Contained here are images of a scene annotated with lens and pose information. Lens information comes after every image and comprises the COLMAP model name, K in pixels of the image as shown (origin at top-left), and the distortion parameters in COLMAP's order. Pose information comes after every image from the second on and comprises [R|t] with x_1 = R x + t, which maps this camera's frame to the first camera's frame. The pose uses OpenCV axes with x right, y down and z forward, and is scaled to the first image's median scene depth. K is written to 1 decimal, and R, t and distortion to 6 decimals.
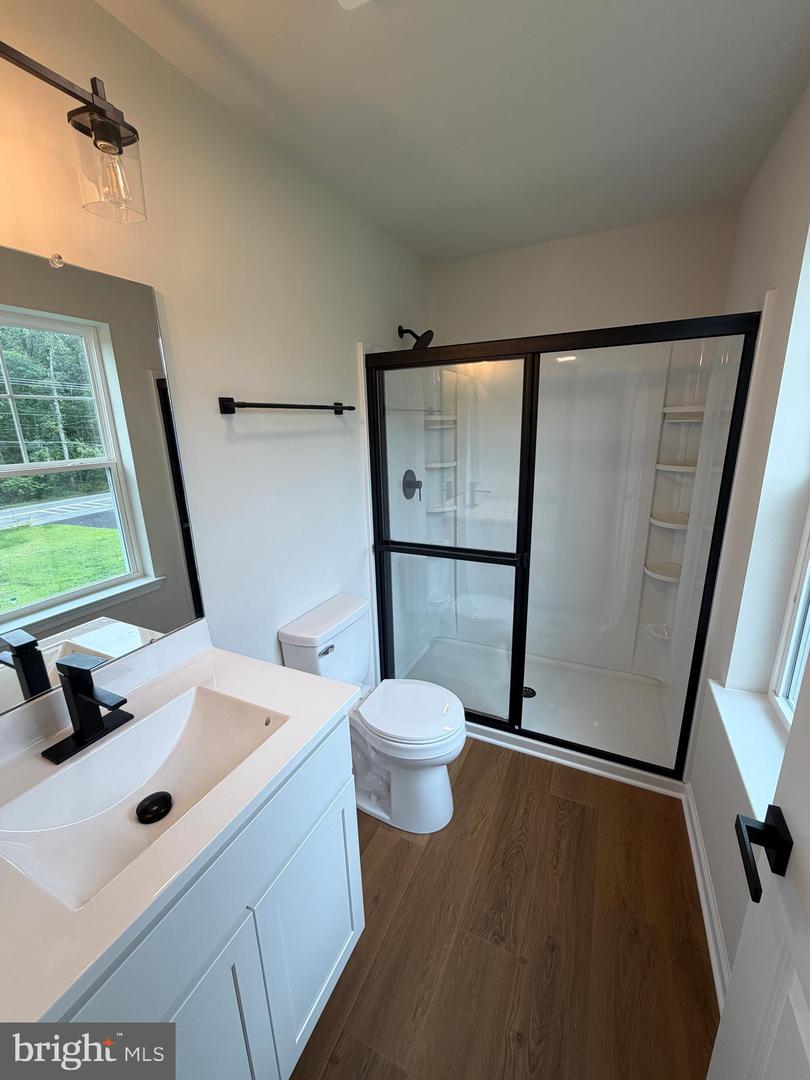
lens RADIAL K [[430.8, 0, 407.6], [0, 430.8, 531.7], [0, 0, 1]] dist [0.003815, -0.000668]
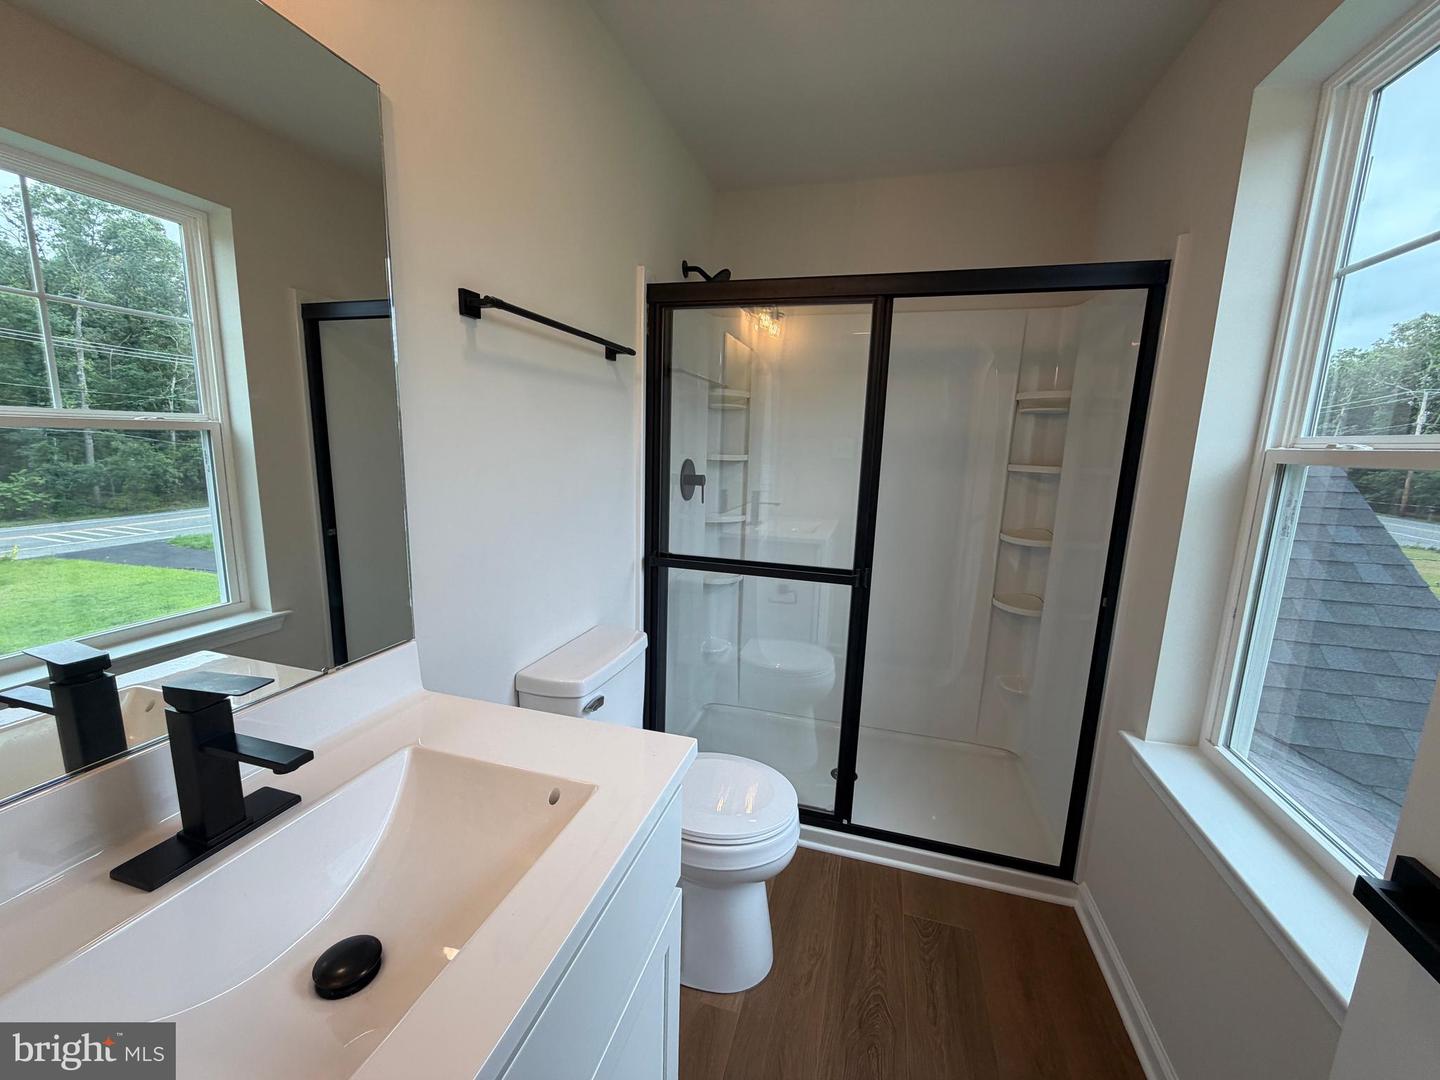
lens RADIAL K [[574.4, 0, 724.2], [0, 574.4, 533.6], [0, 0, 1]] dist [0.003815, -0.000668]
pose [[0.984885, 0.030781, 0.170452, -0.136590], [-0.016514, 0.996287, -0.084496, 0.083105], [-0.172420, 0.080404, 0.981736, 0.095579]]
